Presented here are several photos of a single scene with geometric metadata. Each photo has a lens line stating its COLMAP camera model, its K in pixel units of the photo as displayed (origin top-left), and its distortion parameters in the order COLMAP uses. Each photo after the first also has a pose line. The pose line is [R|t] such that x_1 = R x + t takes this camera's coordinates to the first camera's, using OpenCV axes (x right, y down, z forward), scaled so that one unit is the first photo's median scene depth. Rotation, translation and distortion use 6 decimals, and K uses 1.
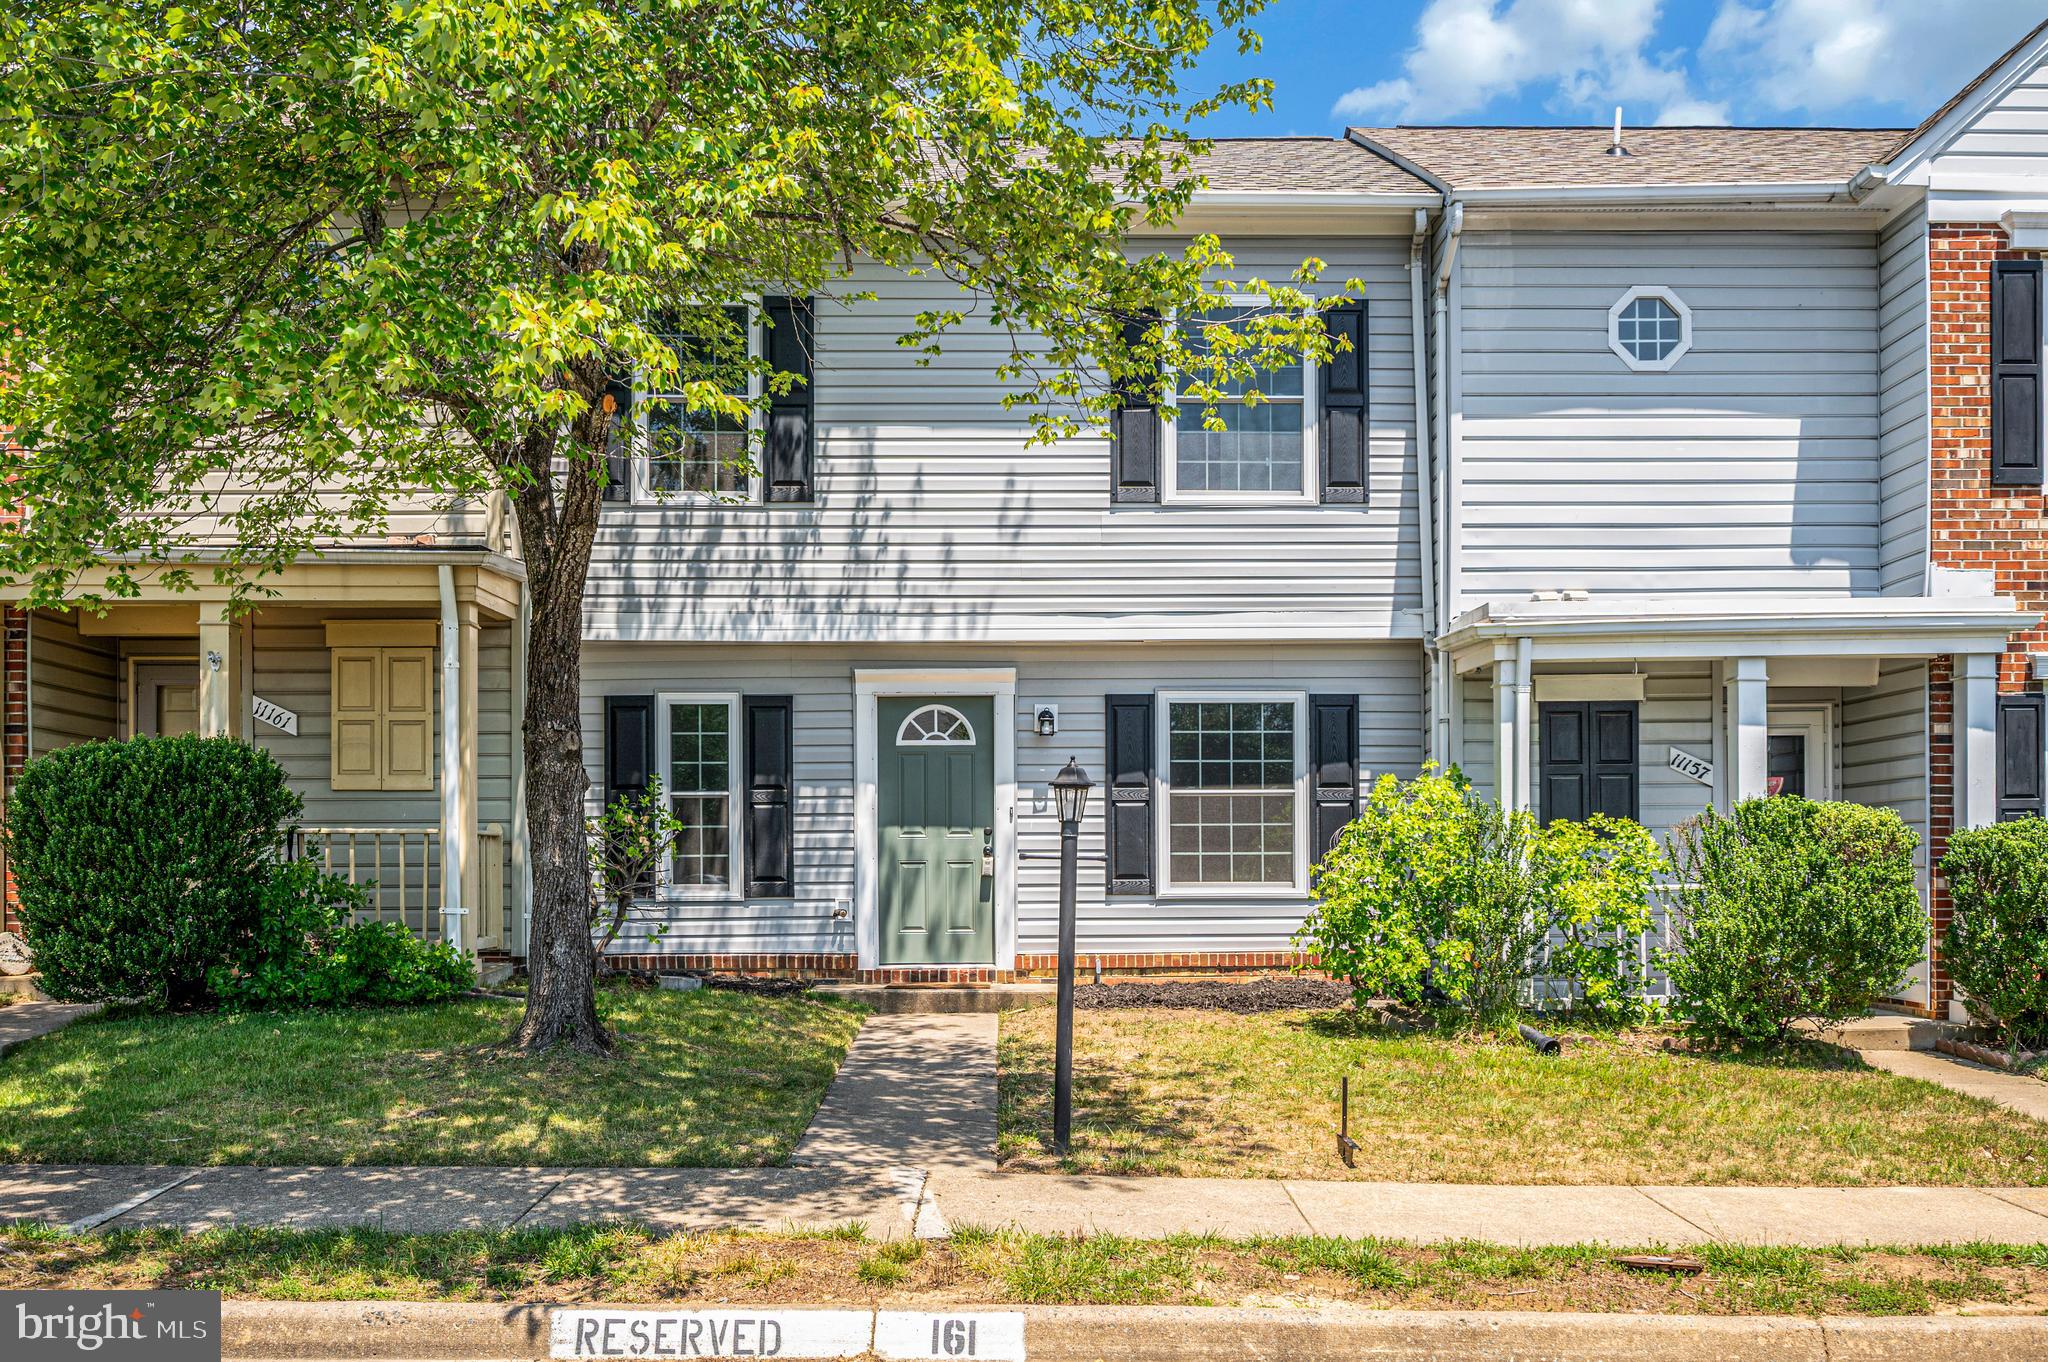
lens RADIAL K [[2109.9, 0, 1028.5], [0, 2109.9, 612.7], [0, 0, 1]] dist [0.002339, 0.015076]
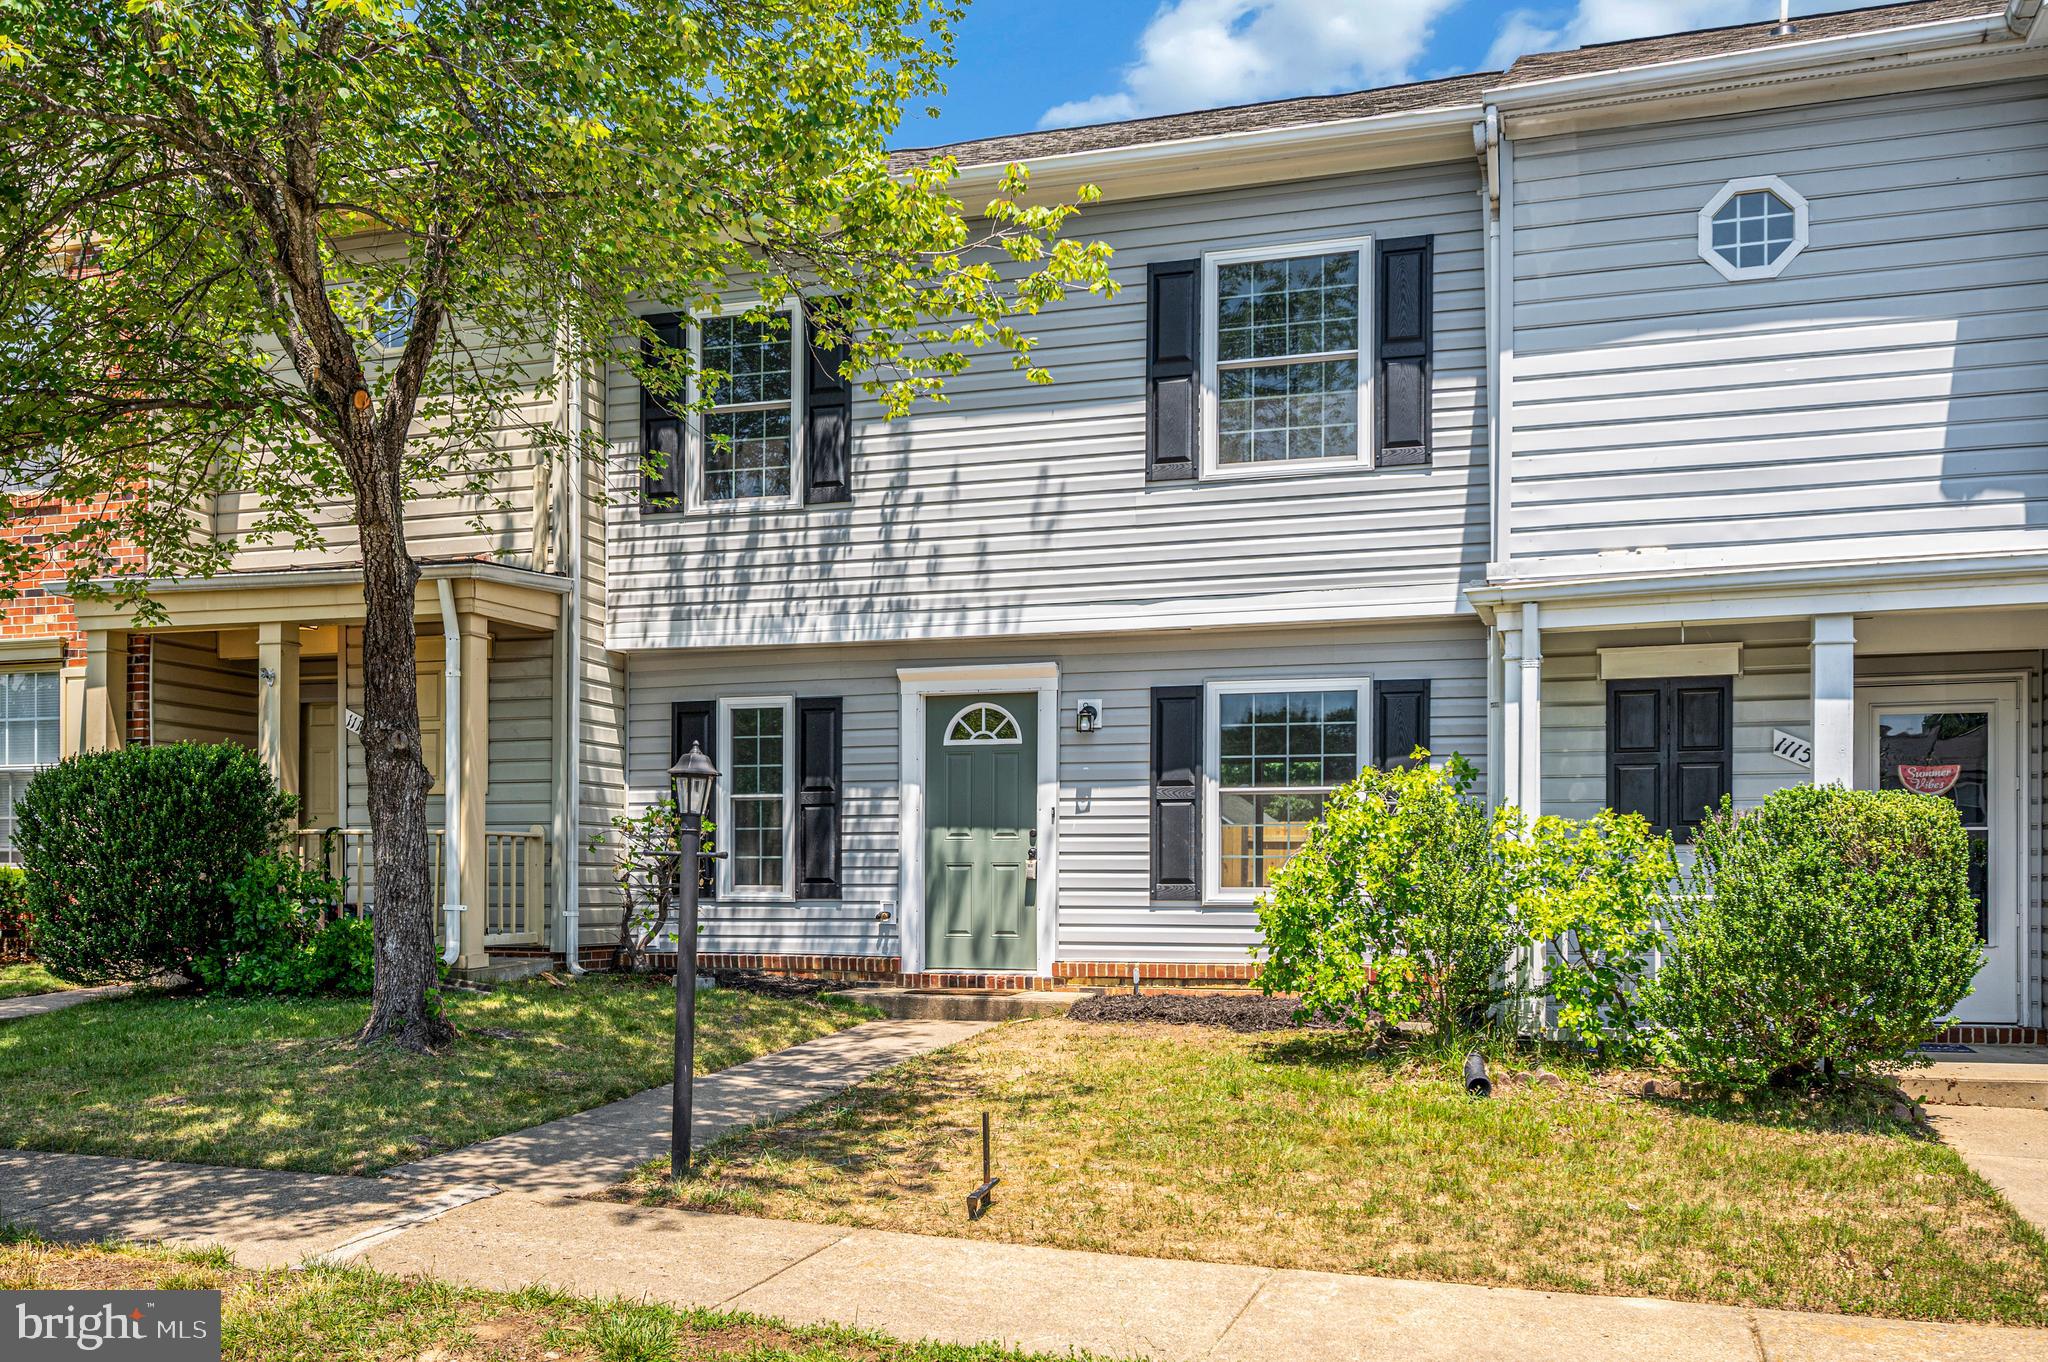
lens RADIAL K [[1903.1, 0, 1024.0], [0, 1903.1, 681.0], [0, 0, 1]] dist [-0.001065, 0.000331]
pose [[0.931381, -0.030627, -0.362756, 0.296539], [0.036980, 0.999260, 0.010581, 0.025451], [0.362164, -0.023269, 0.931824, 0.194512]]
